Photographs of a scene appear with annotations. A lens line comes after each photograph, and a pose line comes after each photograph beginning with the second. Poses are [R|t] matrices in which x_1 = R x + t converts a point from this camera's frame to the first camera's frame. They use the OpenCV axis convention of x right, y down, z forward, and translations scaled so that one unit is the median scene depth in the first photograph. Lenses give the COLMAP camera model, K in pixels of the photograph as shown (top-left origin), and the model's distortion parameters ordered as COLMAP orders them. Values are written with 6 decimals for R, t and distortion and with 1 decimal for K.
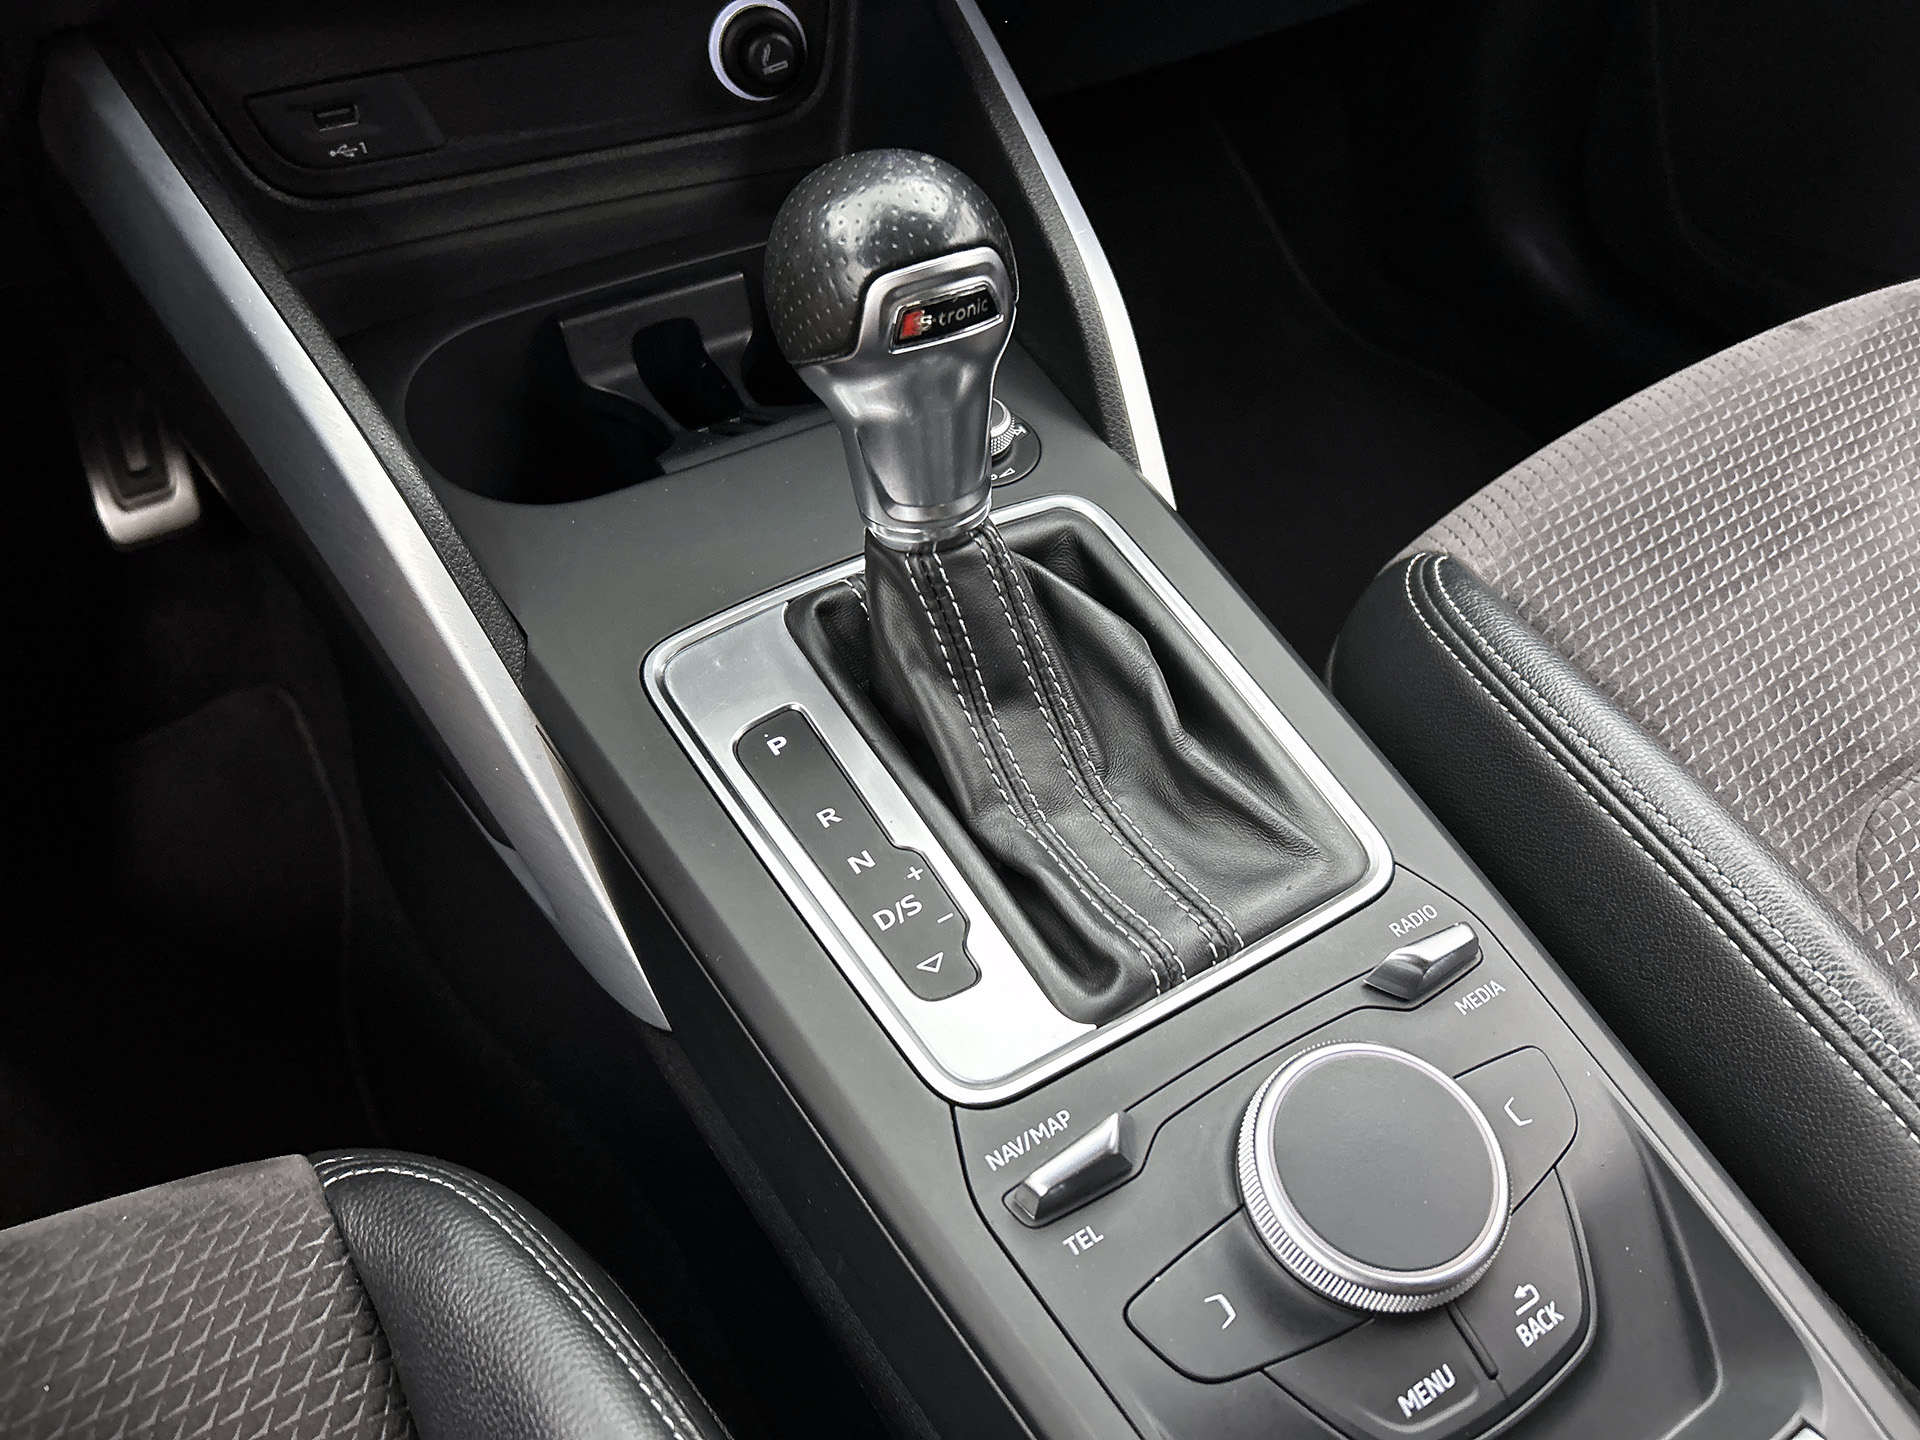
lens RADIAL K [[1452.1, 0, 951.4], [0, 1452.1, 721.8], [0, 0, 1]] dist [0.070369, -0.085398]
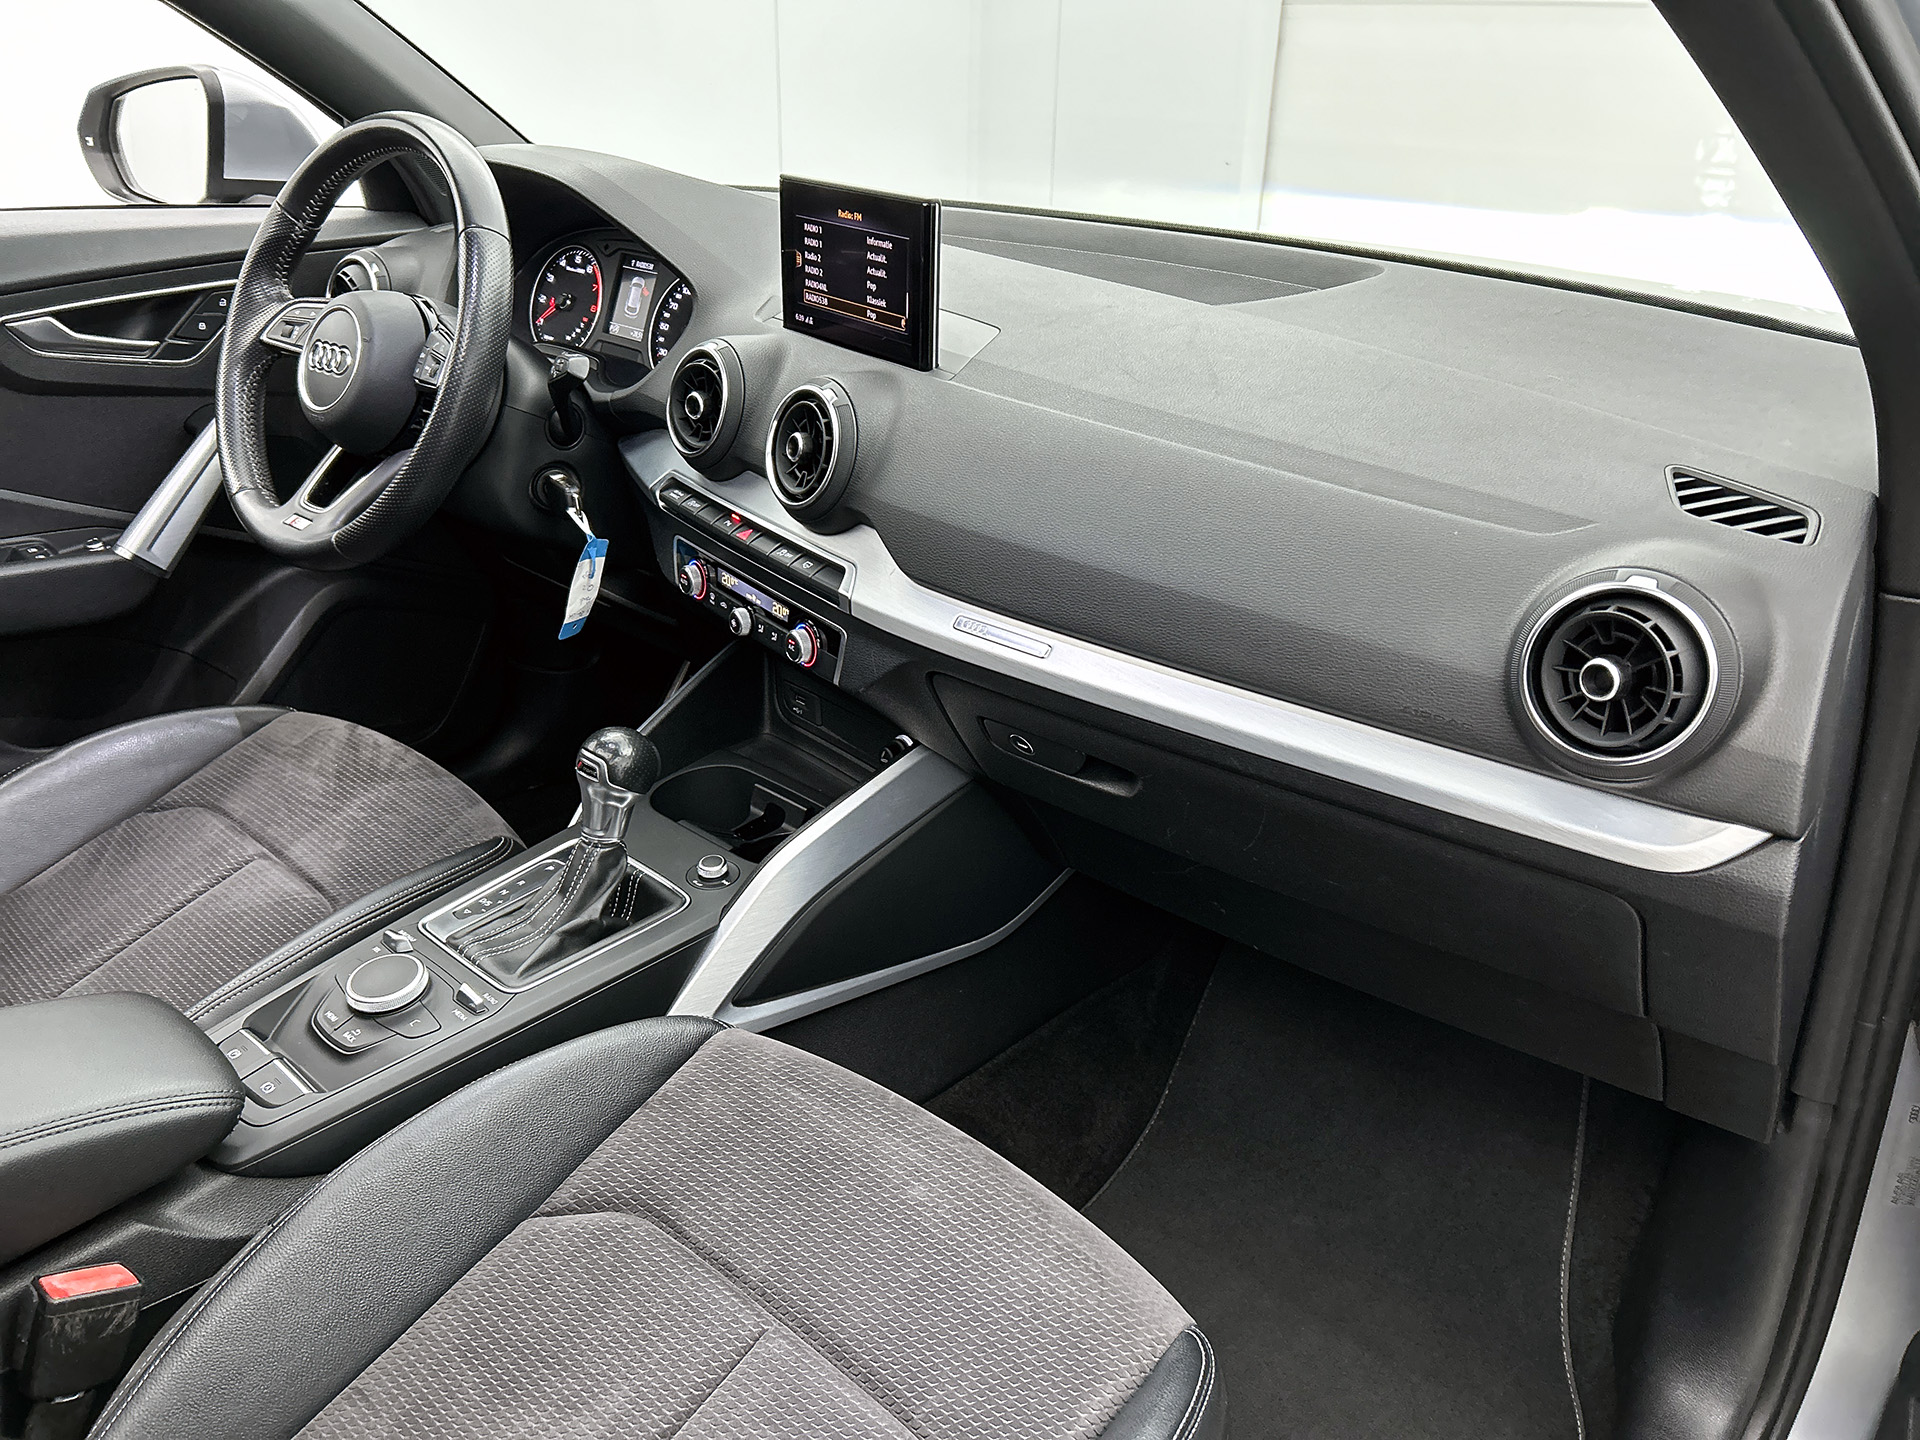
lens RADIAL K [[1452.1, 0, 951.4], [0, 1452.1, 721.8], [0, 0, 1]] dist [0.070369, -0.085398]
pose [[0.286914, 0.397462, -0.871610, 2.216269], [-0.714643, 0.694719, 0.081554, -0.870586], [0.637939, 0.599491, 0.483368, -0.115417]]
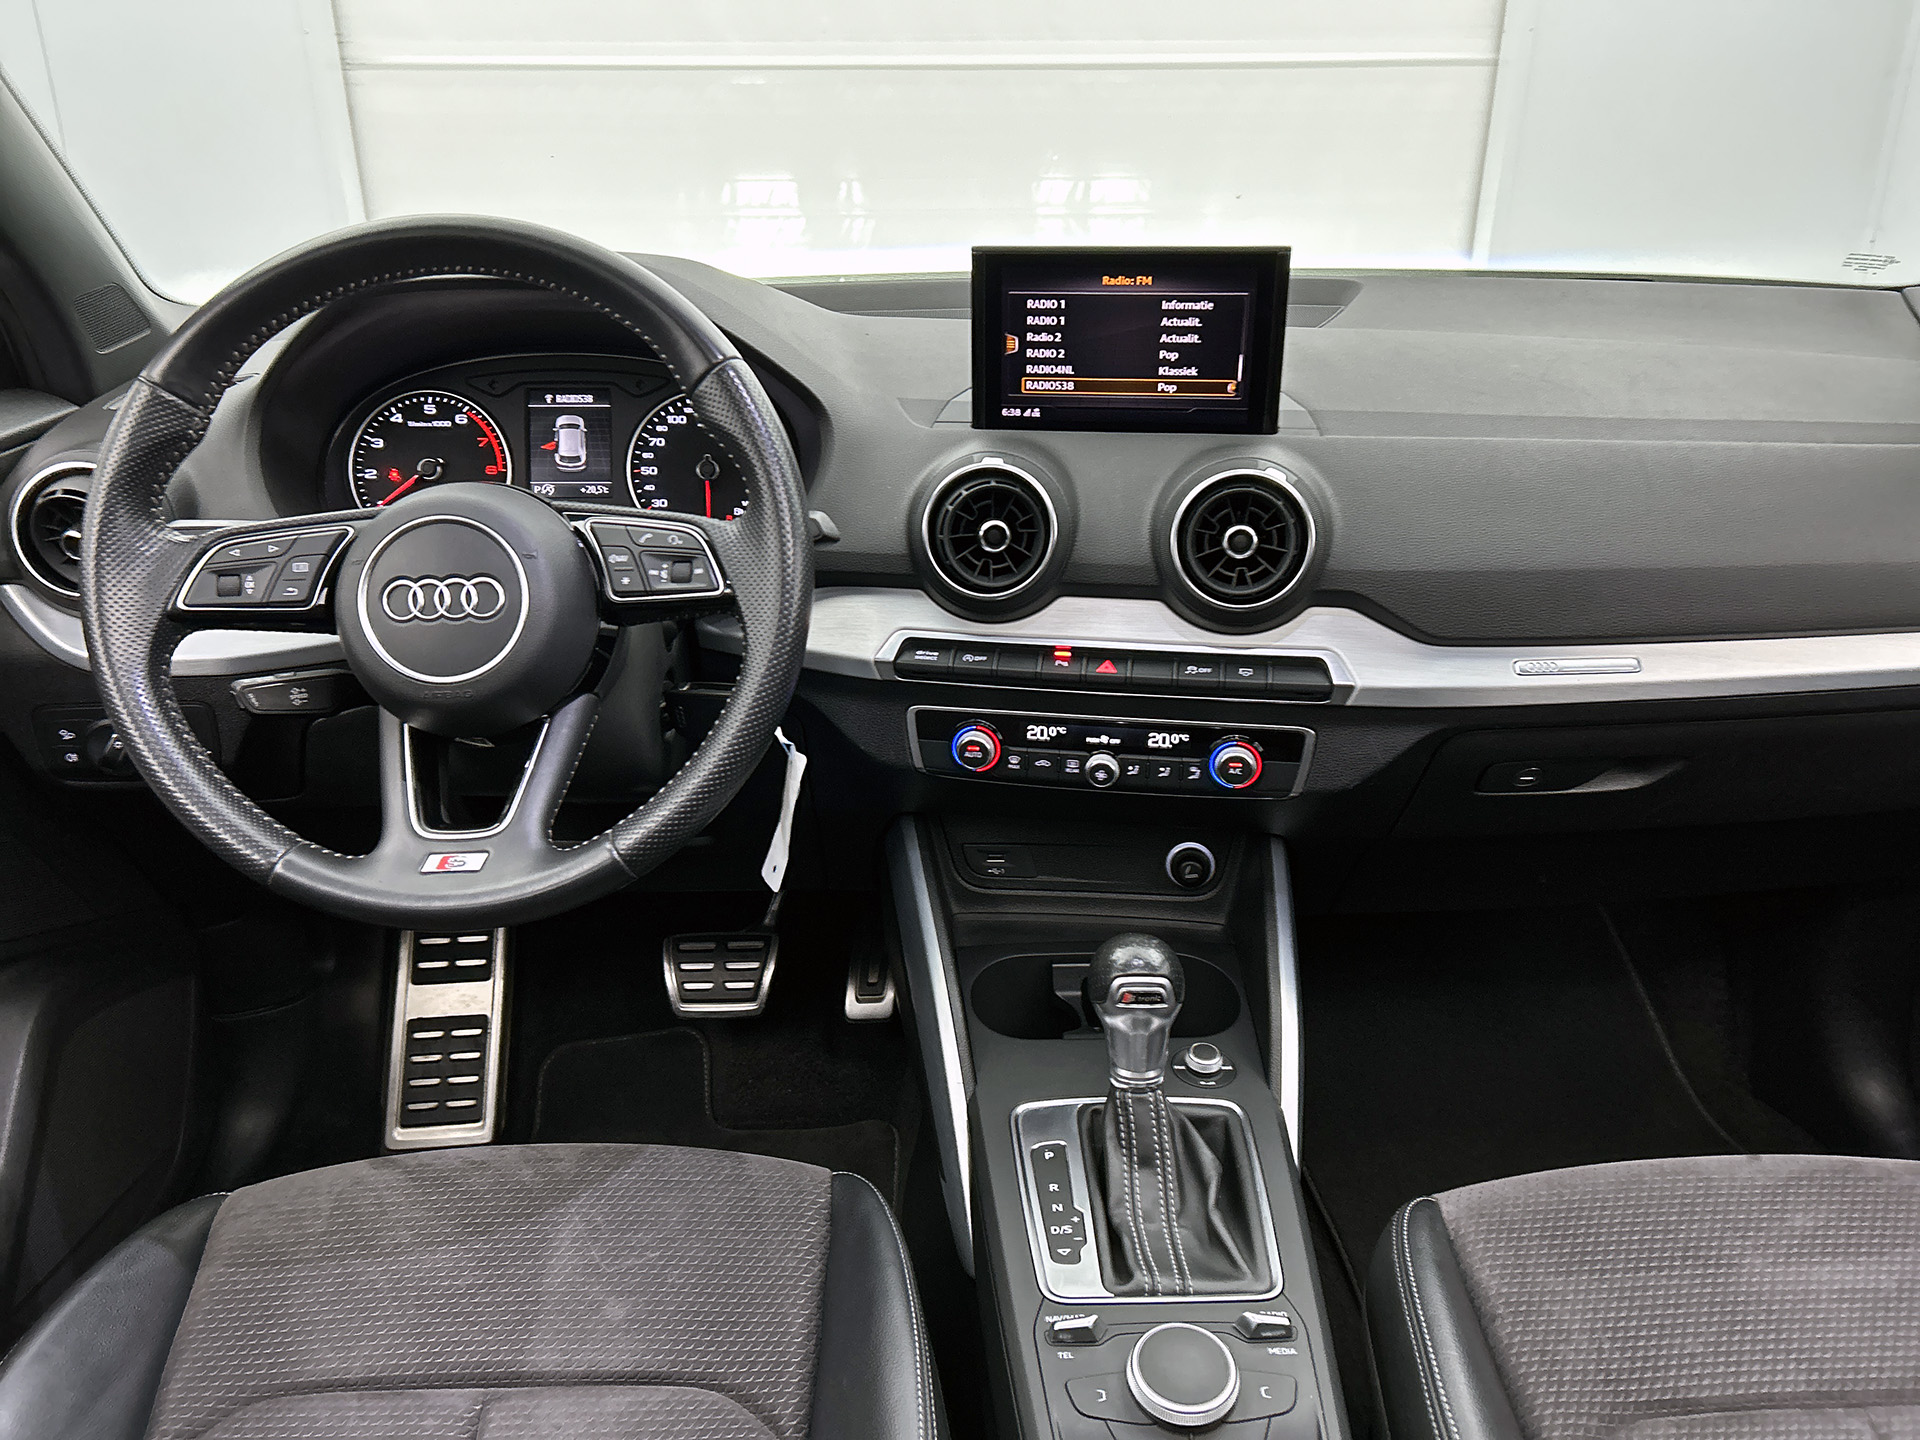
lens RADIAL K [[1452.1, 0, 951.4], [0, 1452.1, 721.8], [0, 0, 1]] dist [0.070369, -0.085398]
pose [[0.864381, 0.165953, -0.474663, 0.615223], [-0.349773, 0.876613, -0.330468, 0.194965], [0.361253, 0.451675, 0.815773, -1.065708]]
